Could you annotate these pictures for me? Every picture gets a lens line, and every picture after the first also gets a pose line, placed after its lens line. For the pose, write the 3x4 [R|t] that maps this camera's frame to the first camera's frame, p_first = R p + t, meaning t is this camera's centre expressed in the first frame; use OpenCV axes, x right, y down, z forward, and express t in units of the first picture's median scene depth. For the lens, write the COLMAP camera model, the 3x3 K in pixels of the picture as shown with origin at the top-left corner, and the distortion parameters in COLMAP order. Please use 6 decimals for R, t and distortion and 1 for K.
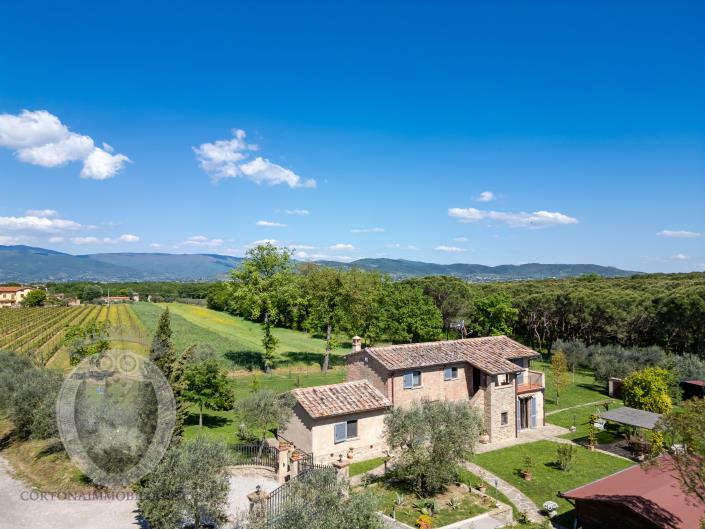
lens RADIAL K [[512.2, 0, 352.1], [0, 512.2, 276.4], [0, 0, 1]] dist [0.059228, -0.050225]
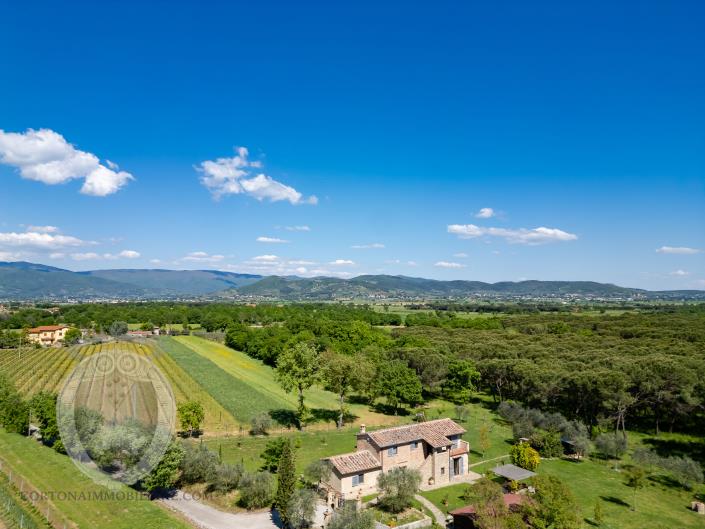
lens RADIAL K [[526.1, 0, 361.5], [0, 526.1, 265.6], [0, 0, 1]] dist [0.065621, -0.057963]
pose [[0.999786, 0.009079, 0.018591, -0.018553], [-0.008345, 0.999196, -0.039202, -0.184931], [-0.018932, 0.039039, 0.999058, -0.446156]]
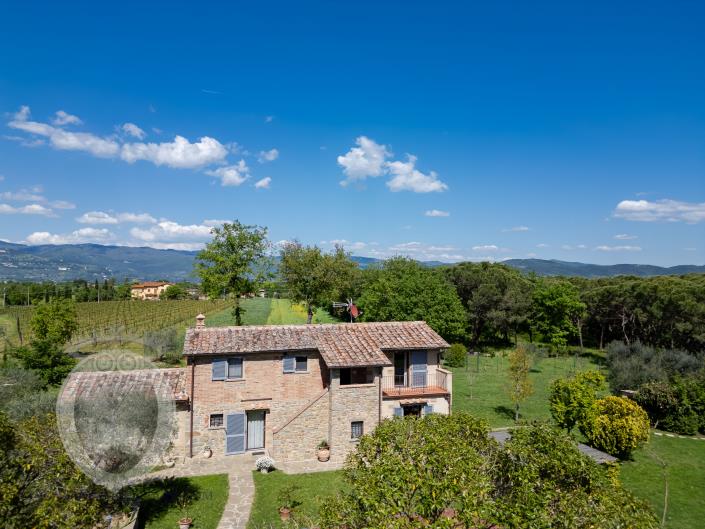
lens RADIAL K [[502.9, 0, 352.5], [0, 502.9, 264.5], [0, 0, 1]] dist [0.055977, -0.049142]
pose [[0.956071, -0.006778, -0.293057, 0.240599], [-0.001550, 0.999602, -0.028176, 0.029736], [0.293131, 0.027392, 0.955680, 0.148275]]
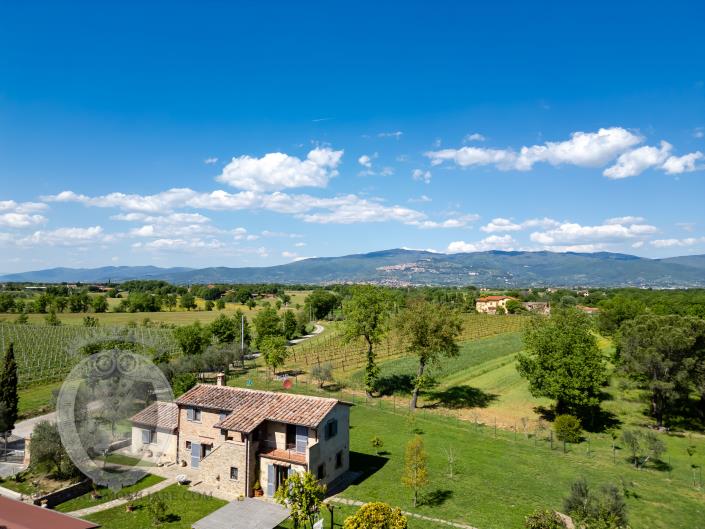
lens RADIAL K [[512.2, 0, 352.1], [0, 512.2, 276.4], [0, 0, 1]] dist [0.059228, -0.050225]
pose [[0.473833, -0.007664, -0.880581, 0.643631], [0.004948, 0.999970, -0.006040, -0.056369], [0.880601, -0.001495, 0.473857, 0.344077]]
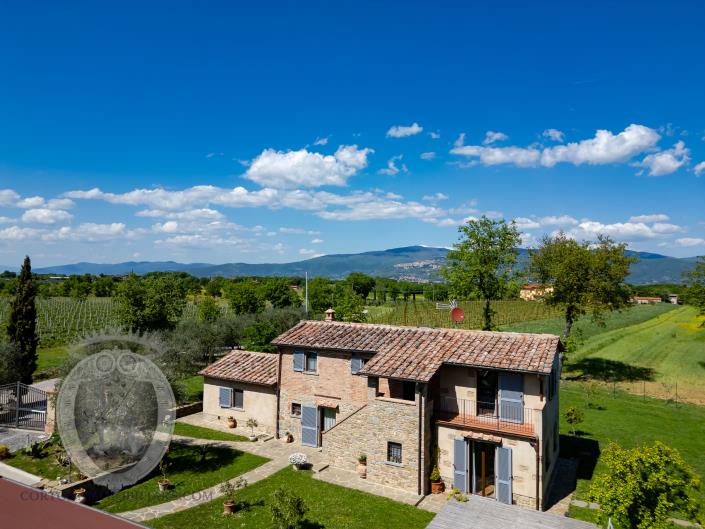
lens RADIAL K [[502.9, 0, 352.5], [0, 502.9, 264.5], [0, 0, 1]] dist [0.055977, -0.049142]
pose [[0.451308, -0.022635, -0.892081, 0.394180], [-0.007551, 0.999546, -0.029182, 0.033033], [0.892336, 0.019907, 0.450932, 0.326304]]
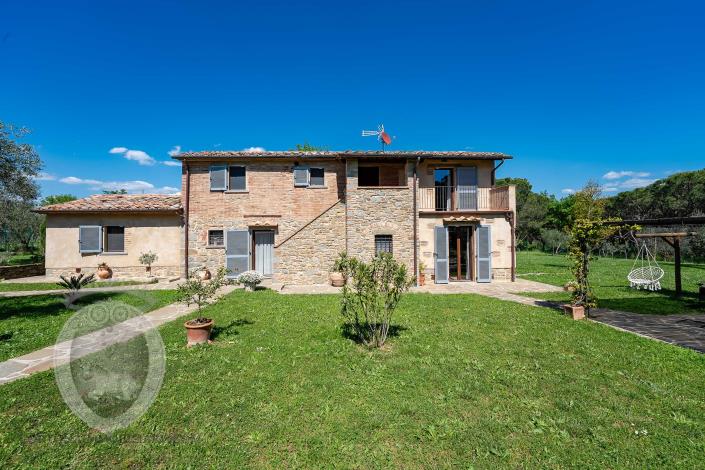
lens RADIAL K [[288.3, 0, 341.9], [0, 288.3, 231.5], [0, 0, 1]] dist [0.000150, -0.000088]
pose [[0.870681, -0.026081, -0.491155, 0.194451], [0.017159, 0.999596, -0.022662, 0.128331], [0.491548, 0.011304, 0.870777, 0.346828]]
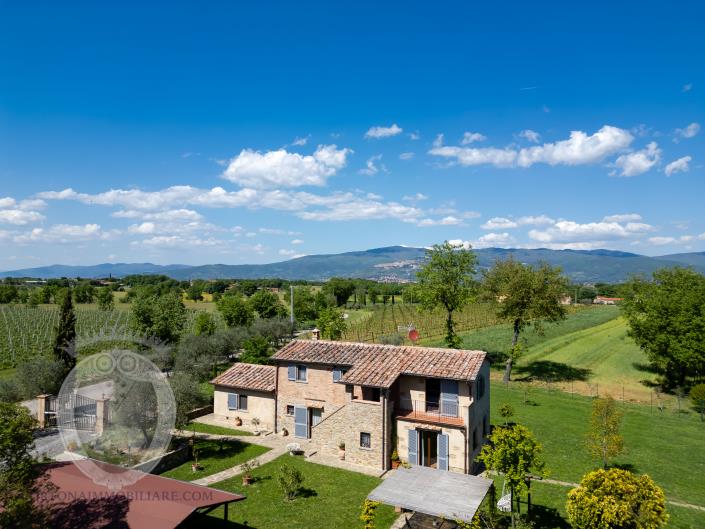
lens RADIAL K [[506.5, 0, 350.9], [0, 506.5, 266.6], [0, 0, 1]] dist [0.055703, -0.049703]
pose [[0.482569, -0.021705, -0.875589, 0.490555], [0.001571, 0.999713, -0.023916, 0.005812], [0.875857, 0.010166, 0.482464, 0.277067]]
